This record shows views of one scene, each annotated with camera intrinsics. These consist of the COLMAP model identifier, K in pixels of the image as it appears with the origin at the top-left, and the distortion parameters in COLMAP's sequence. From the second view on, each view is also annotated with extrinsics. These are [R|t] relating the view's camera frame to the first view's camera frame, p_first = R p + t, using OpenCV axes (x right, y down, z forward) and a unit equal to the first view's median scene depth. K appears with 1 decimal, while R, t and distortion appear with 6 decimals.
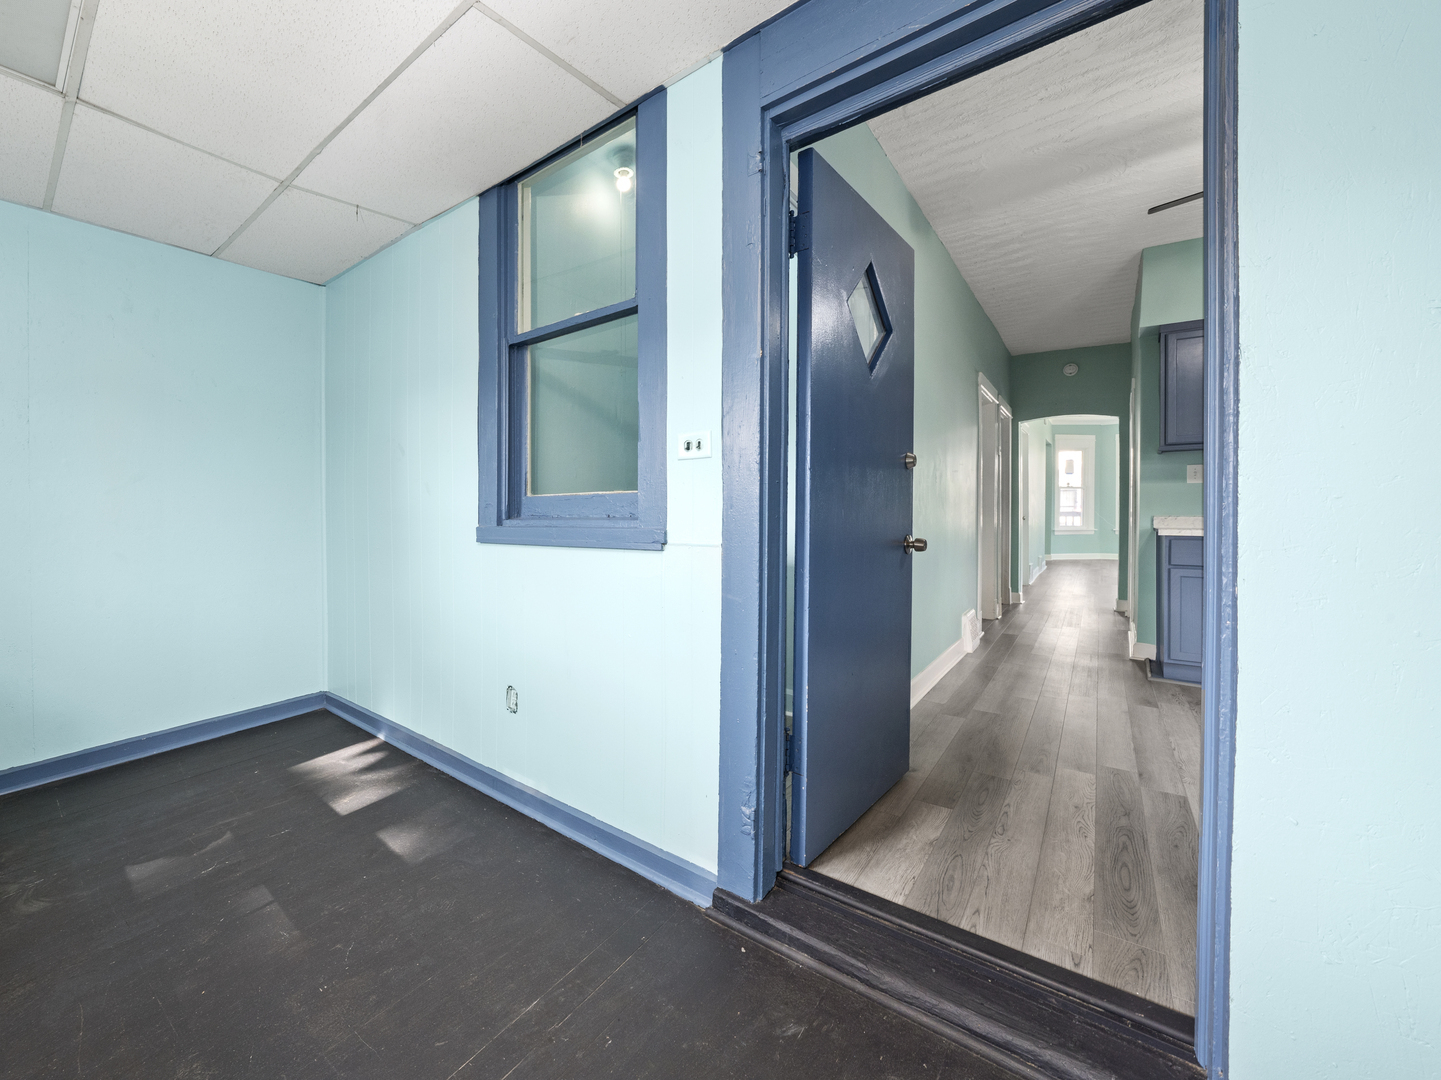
lens RADIAL K [[578.2, 0, 627.8], [0, 578.2, 518.3], [0, 0, 1]] dist [-0.016448, 0.000536]
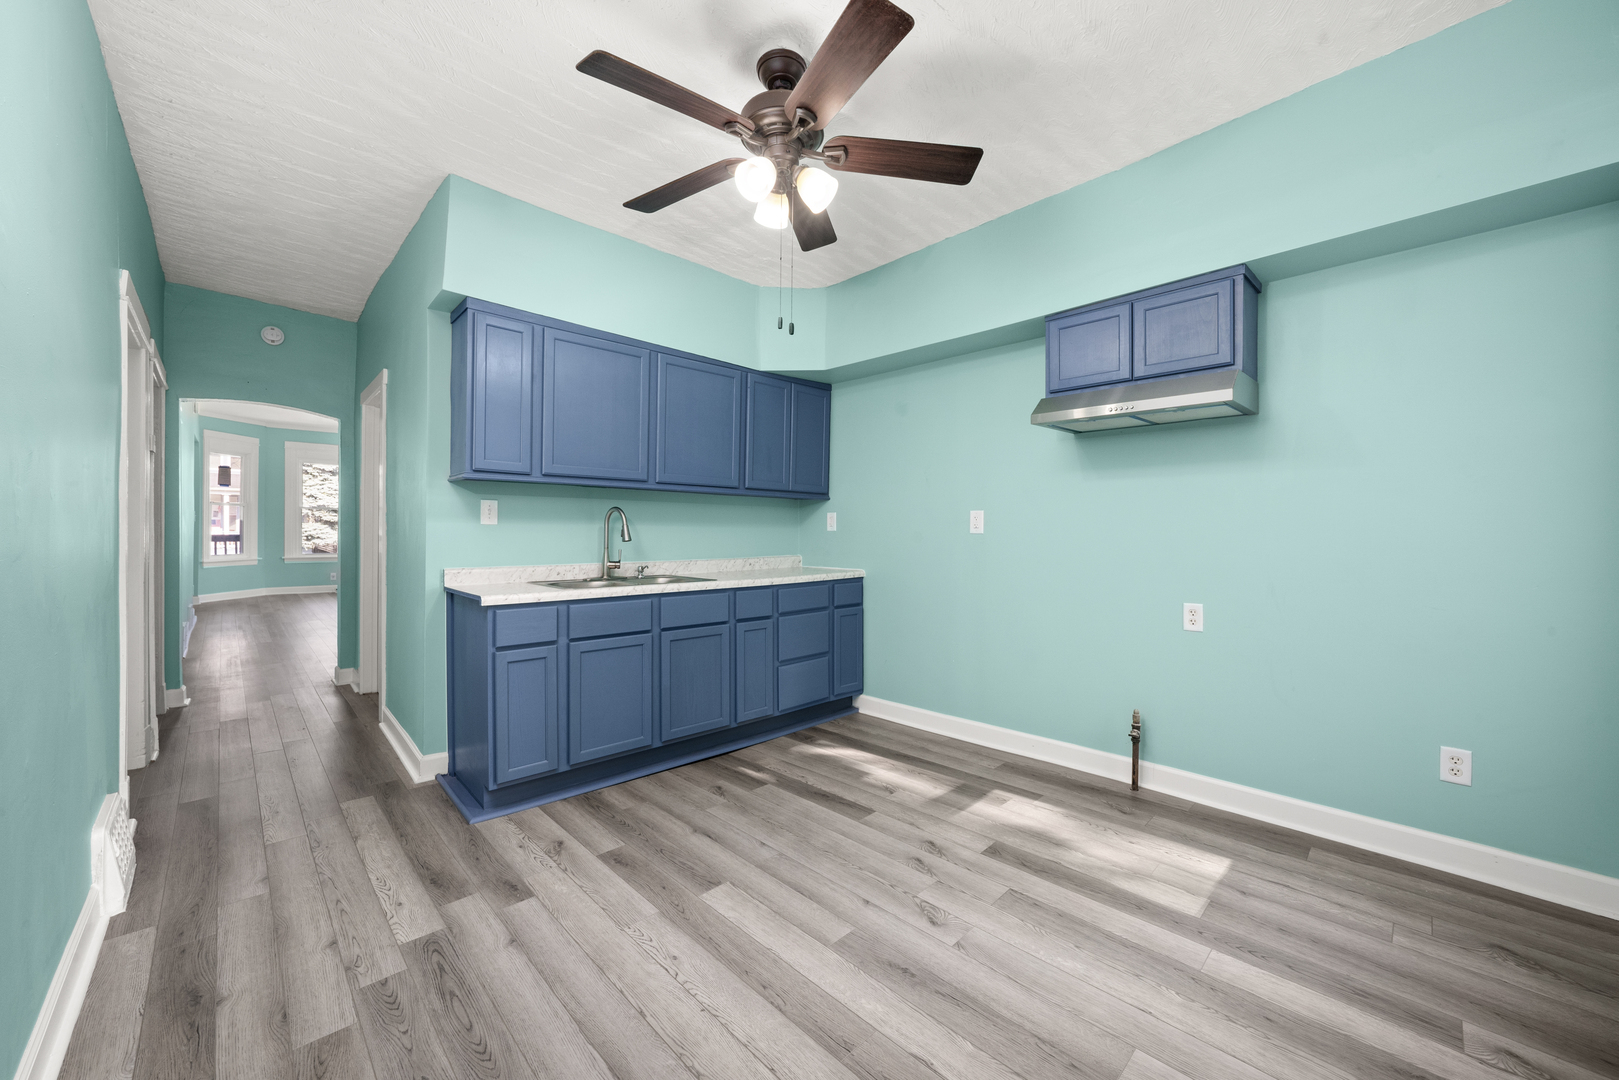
lens RADIAL K [[609.8, 0, 804.6], [0, 609.8, 537.3], [0, 0, 1]] dist [-0.023783, 0.005775]
pose [[0.111382, -0.009279, 0.993734, 0.535676], [-0.000155, 0.999956, 0.009355, -0.116705], [-0.993778, -0.001196, 0.111376, 1.095698]]
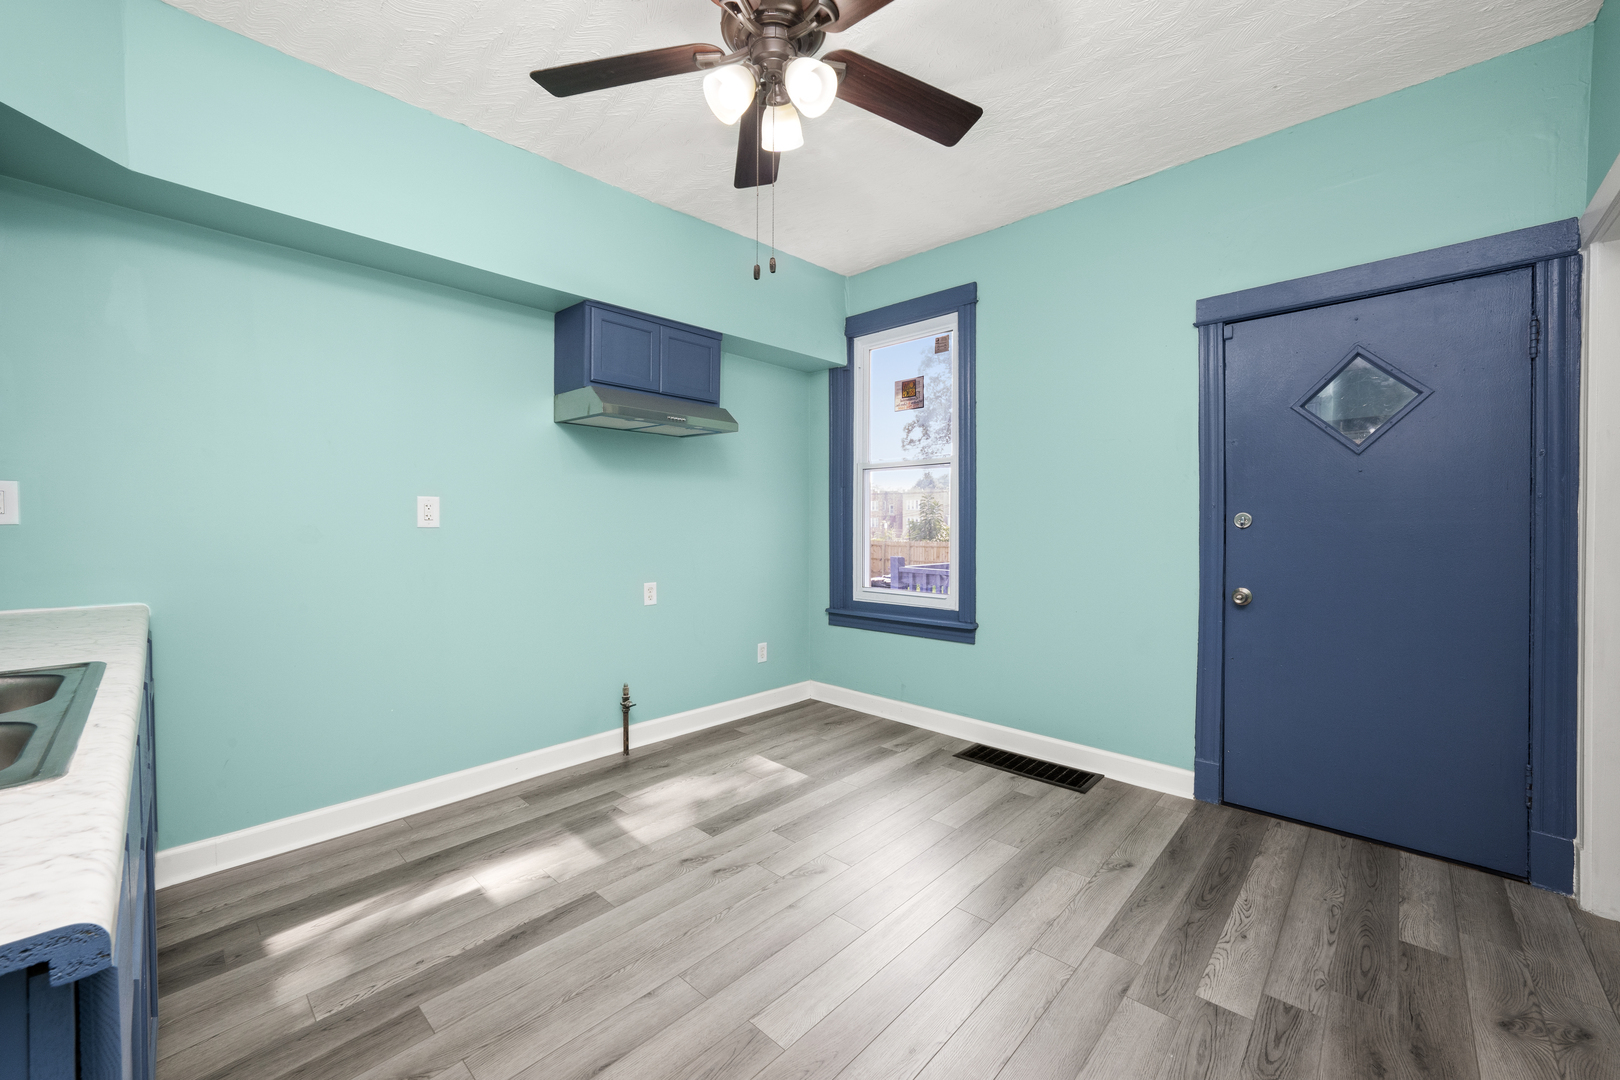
lens RADIAL K [[641.7, 0, 797.5], [0, 641.7, 536.1], [0, 0, 1]] dist [-0.012336, 0.000411]
pose [[-0.997530, -0.001819, 0.070211, 1.585567], [-0.000352, 0.999782, 0.020898, -0.121864], [-0.070234, 0.020822, -0.997313, 2.261135]]
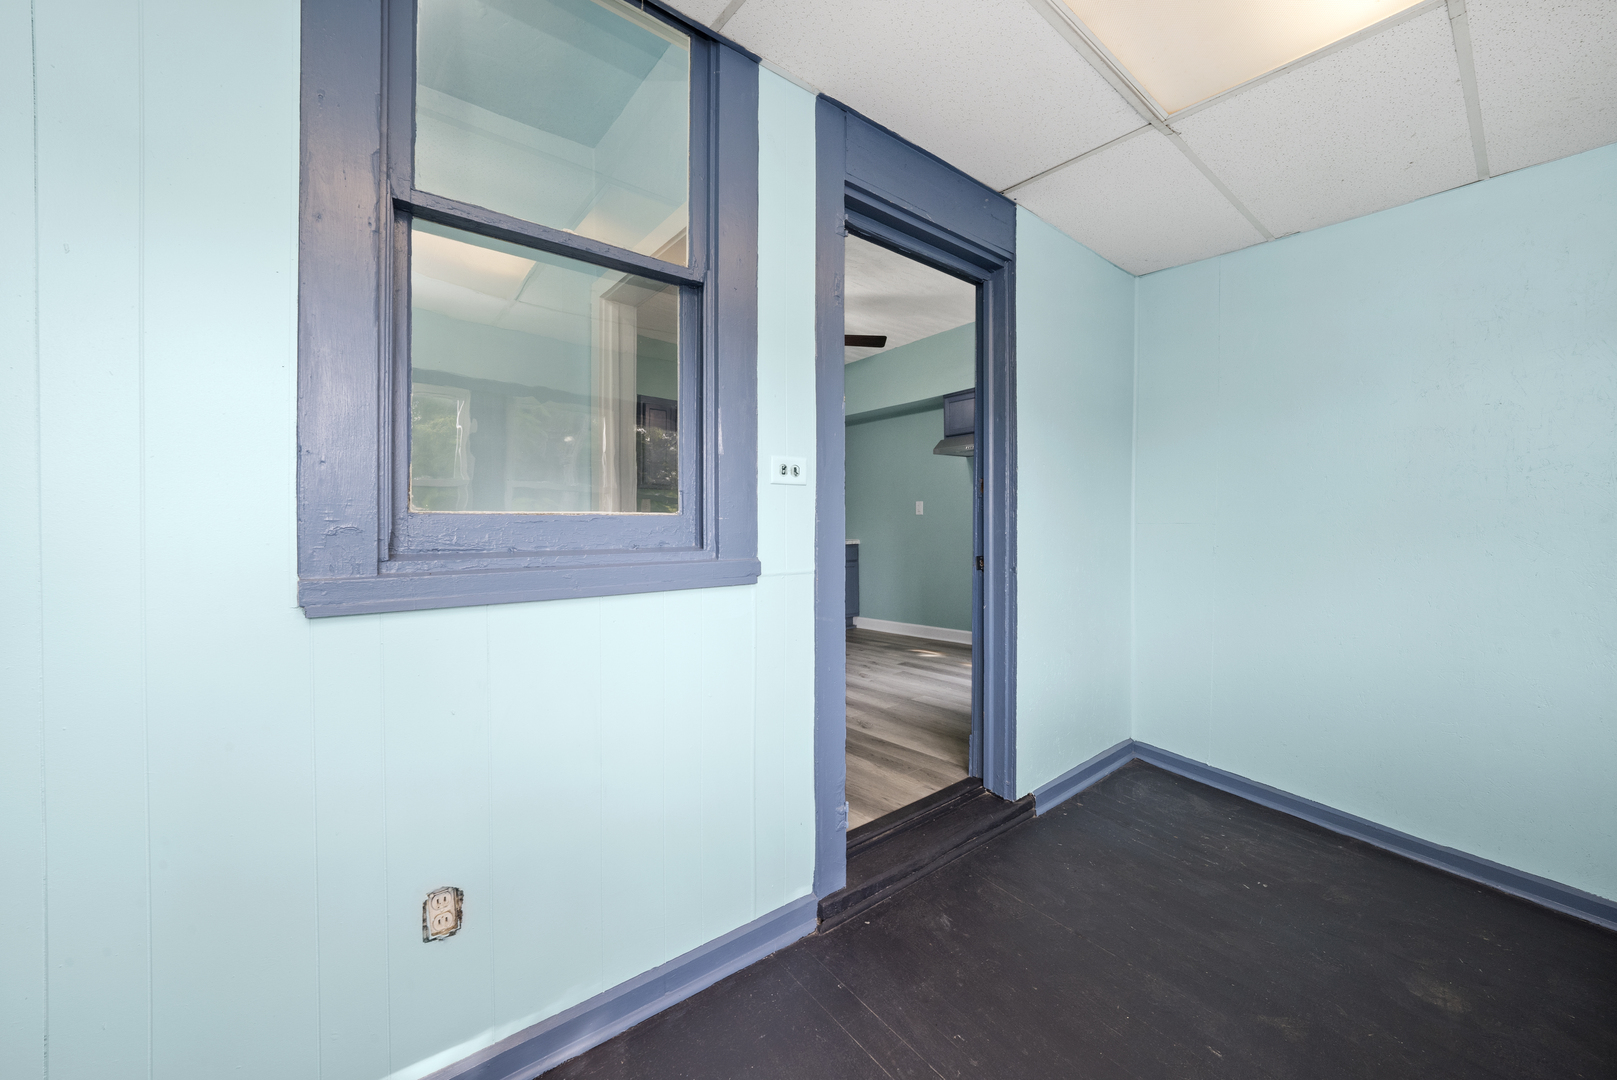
lens RADIAL K [[596.9, 0, 800.1], [0, 596.9, 537.2], [0, 0, 1]] dist [-0.012942, -0.000334]
pose [[0.197671, -0.010986, 0.980207, -0.823976], [0.007794, 0.999923, 0.009635, -0.022732], [-0.980237, 0.005735, 0.197742, 0.753943]]
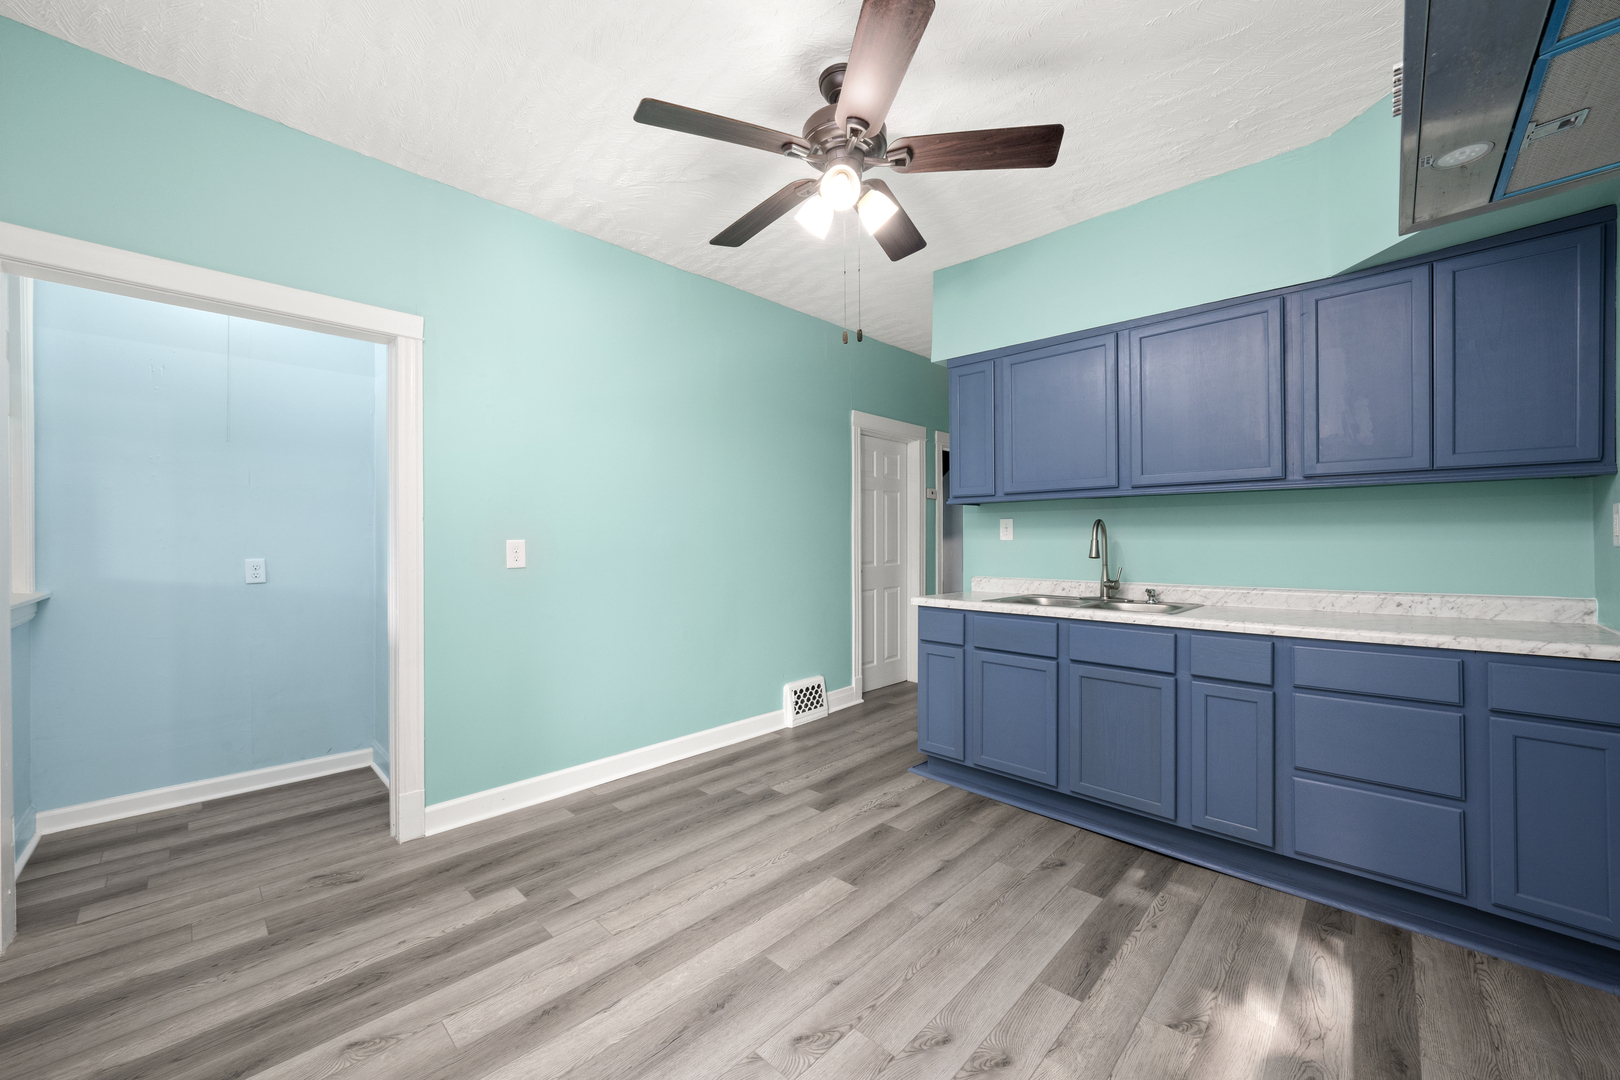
lens RADIAL K [[611.0, 0, 809.1], [0, 611.0, 537.8], [0, 0, 1]] dist [-0.012723, 0.000168]
pose [[0.997564, -0.003106, -0.069681, 1.703854], [0.002329, 0.999934, -0.011225, -0.125466], [0.069711, 0.011035, 0.997506, 0.116292]]
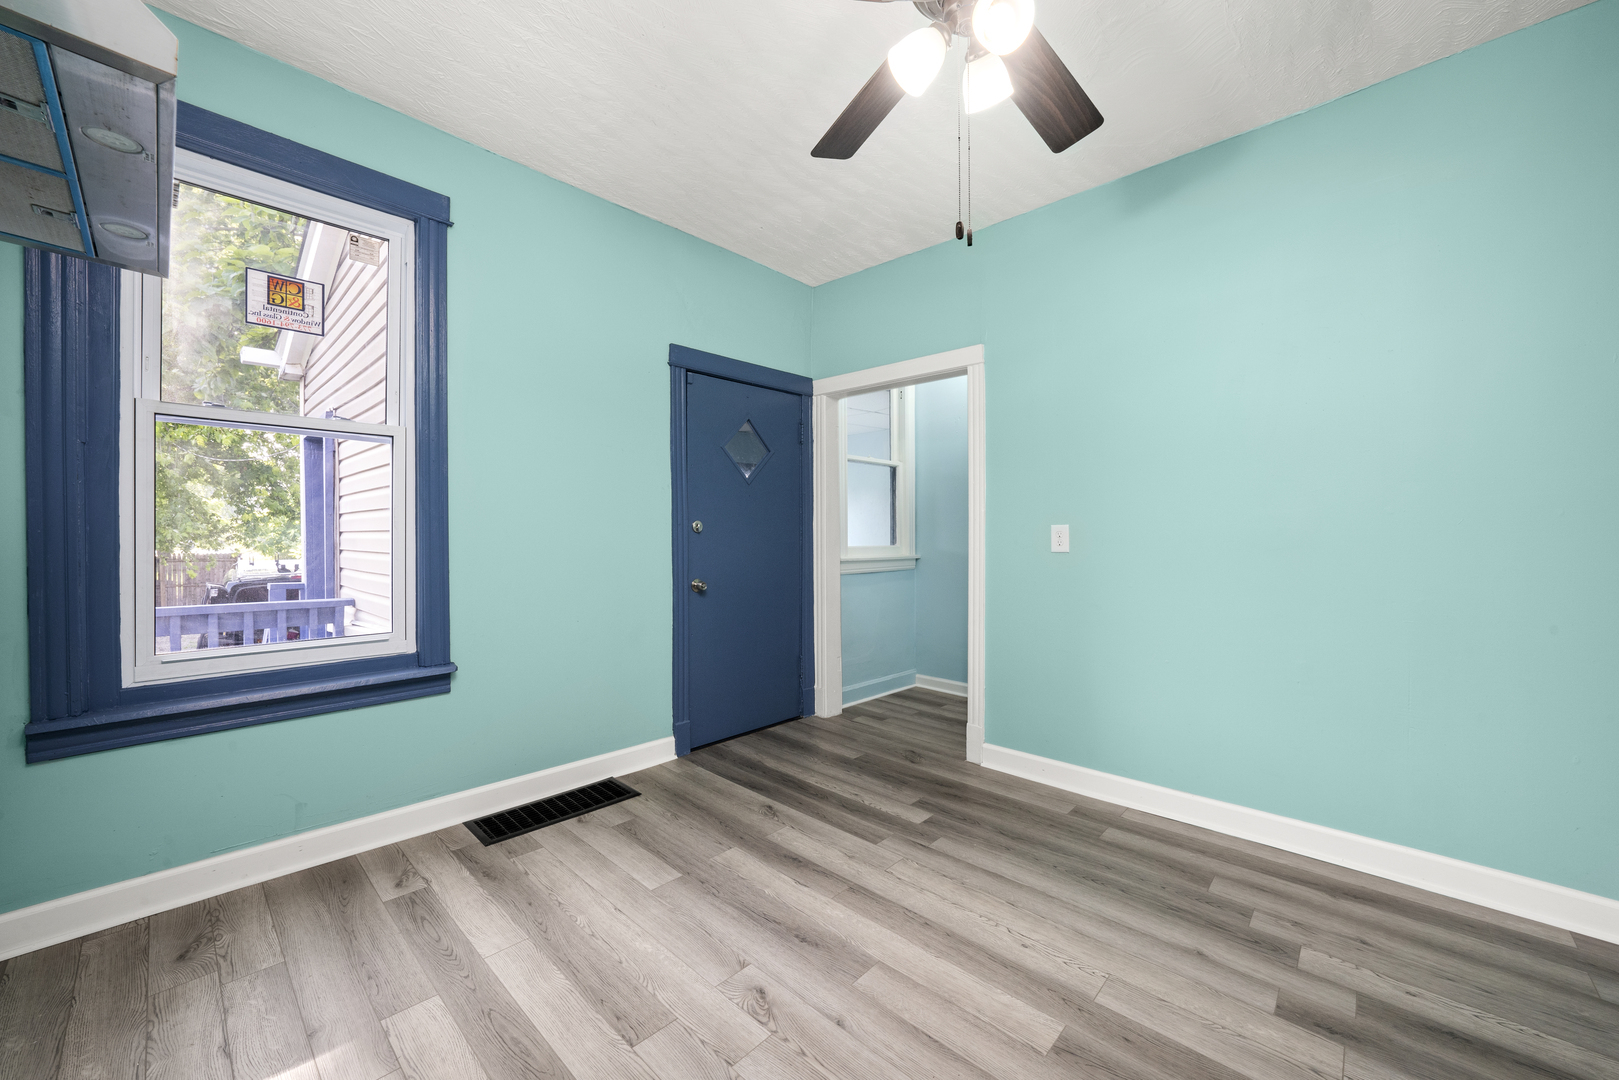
lens RADIAL K [[623.7, 0, 806.2], [0, 623.7, 536.7], [0, 0, 1]] dist [-0.017232, 0.004574]
pose [[-0.057378, 0.007445, -0.998325, 2.552692], [-0.008293, 0.999934, 0.007934, -0.115245], [0.998318, 0.008735, -0.057313, 1.102105]]
